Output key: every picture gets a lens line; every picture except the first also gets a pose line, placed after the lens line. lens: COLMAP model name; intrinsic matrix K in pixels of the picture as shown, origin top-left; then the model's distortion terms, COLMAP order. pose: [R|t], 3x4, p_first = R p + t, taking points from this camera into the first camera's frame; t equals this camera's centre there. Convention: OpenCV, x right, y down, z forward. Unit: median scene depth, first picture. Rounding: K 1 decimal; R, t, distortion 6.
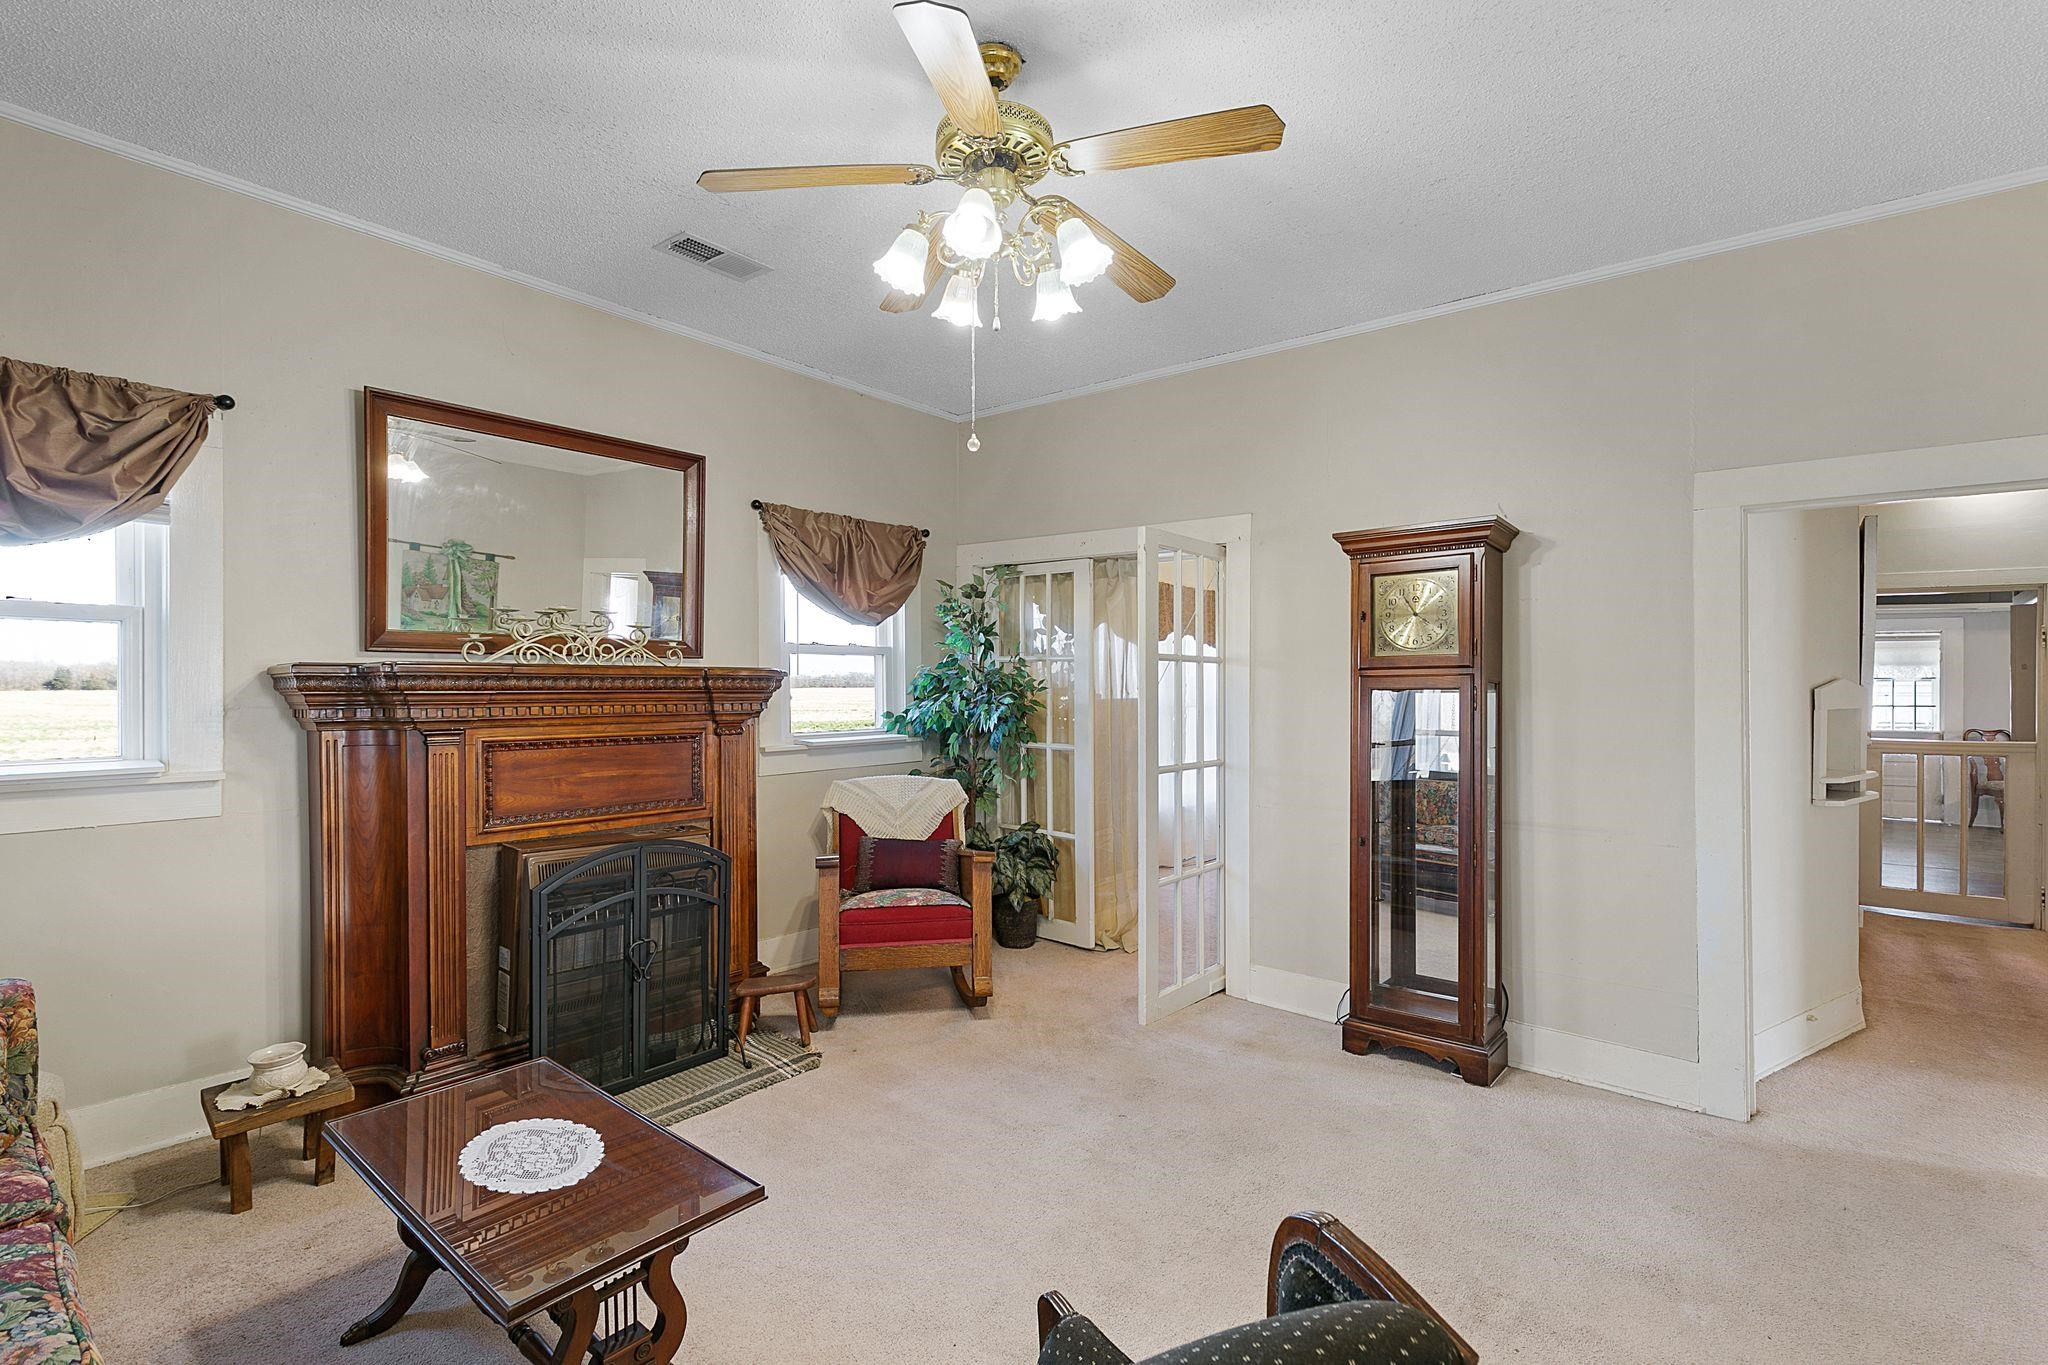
lens RADIAL K [[948.1, 0, 1028.2], [0, 948.1, 697.2], [0, 0, 1]] dist [-0.001064, -0.001010]
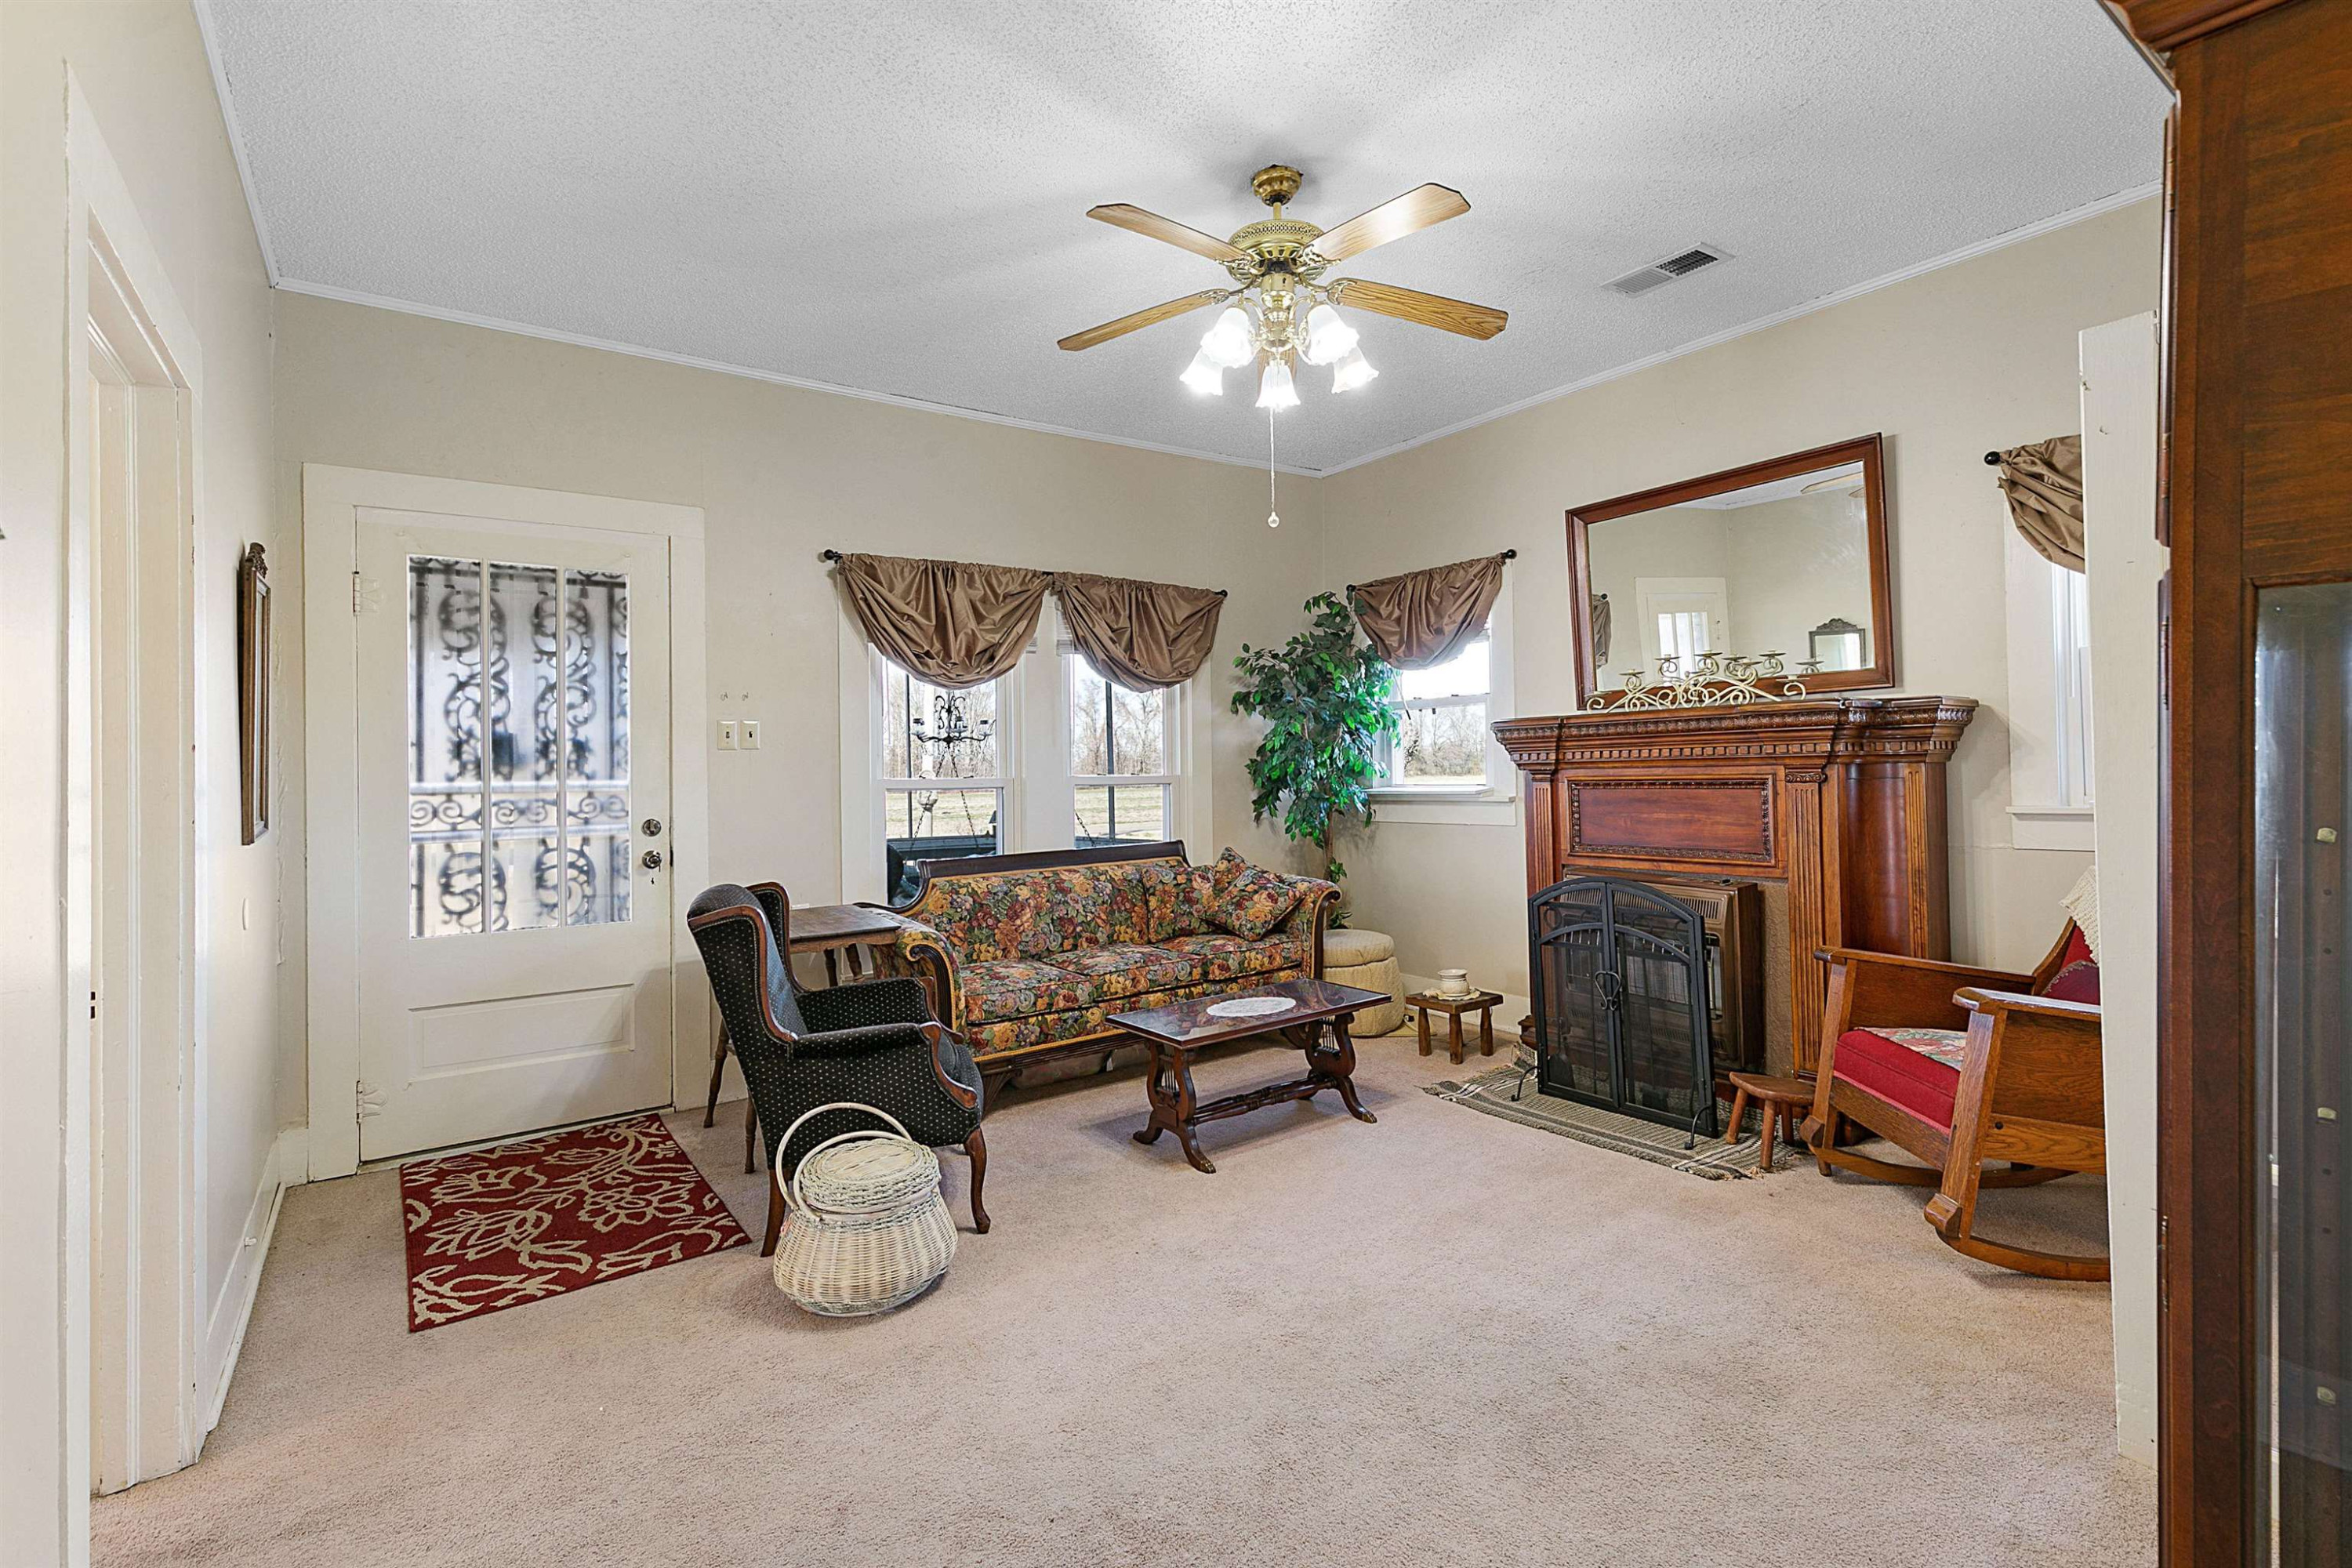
lens RADIAL K [[1075.5, 0, 1178.6], [0, 1075.5, 766.6], [0, 0, 1]] dist [0.001624, 0.000072]
pose [[-0.268854, -0.005759, -0.963164, 0.833999], [0.006029, 0.999952, -0.007662, 0.034443], [0.963162, -0.007867, -0.268806, 0.828834]]
